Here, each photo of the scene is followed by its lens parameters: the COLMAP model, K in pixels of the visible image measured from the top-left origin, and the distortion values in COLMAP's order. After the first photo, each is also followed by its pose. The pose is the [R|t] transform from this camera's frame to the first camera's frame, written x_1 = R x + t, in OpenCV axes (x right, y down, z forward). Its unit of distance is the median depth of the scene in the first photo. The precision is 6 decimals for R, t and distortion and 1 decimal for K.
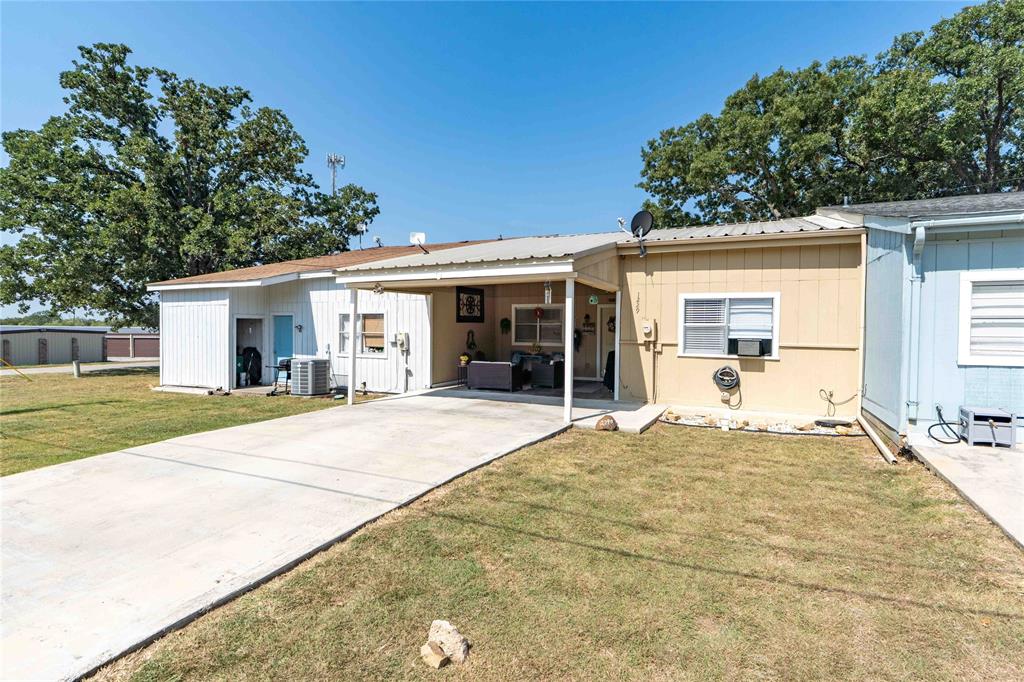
lens RADIAL K [[496.7, 0, 512.0], [0, 496.7, 341.0], [0, 0, 1]] dist [0.000985, 0.000010]
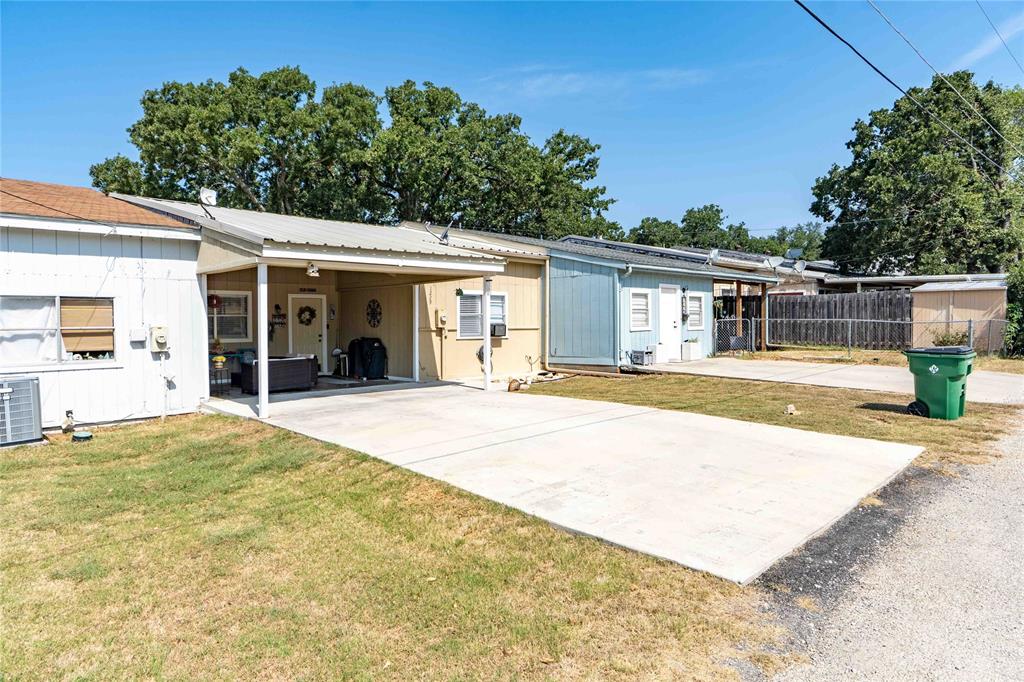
lens RADIAL K [[644.5, 0, 512.0], [0, 644.5, 341.0], [0, 0, 1]] dist [0.001756, -0.000579]
pose [[0.344385, -0.034616, 0.938190, -0.837624], [0.041446, 0.998906, 0.021642, 0.004100], [-0.937913, 0.031431, 0.345443, 0.223365]]
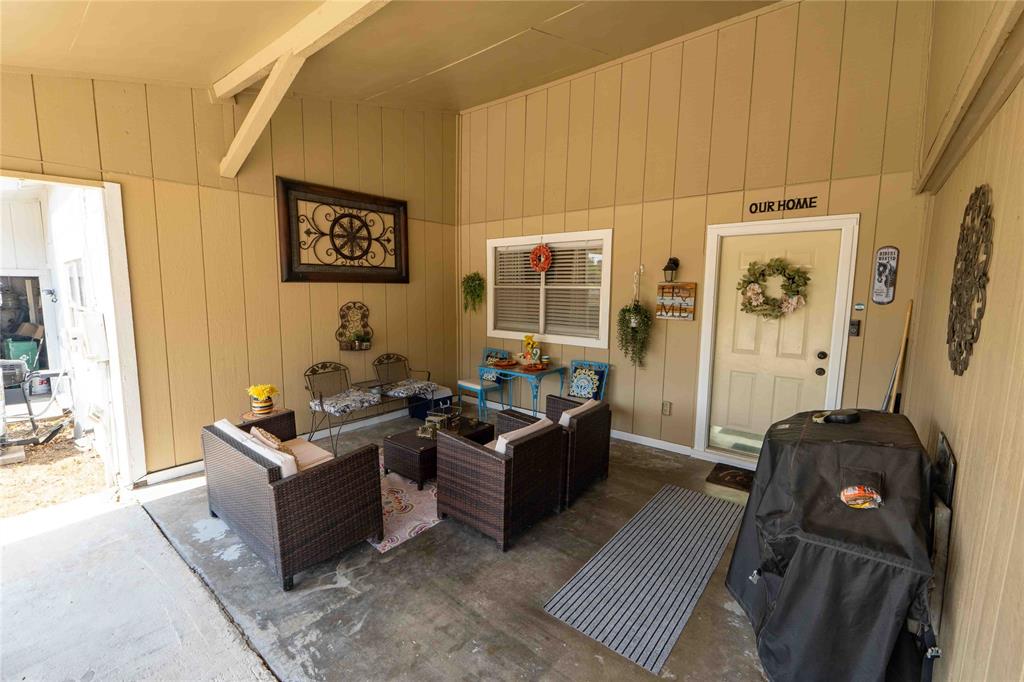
lens RADIAL K [[427.6, 0, 511.9], [0, 427.6, 338.0], [0, 0, 1]] dist [-0.002447, -0.000404]
pose [[0.970640, 0.030937, -0.238541, 0.124255], [-0.011082, 0.996393, 0.084135, -0.024806], [0.240283, -0.079021, 0.967481, 0.737904]]
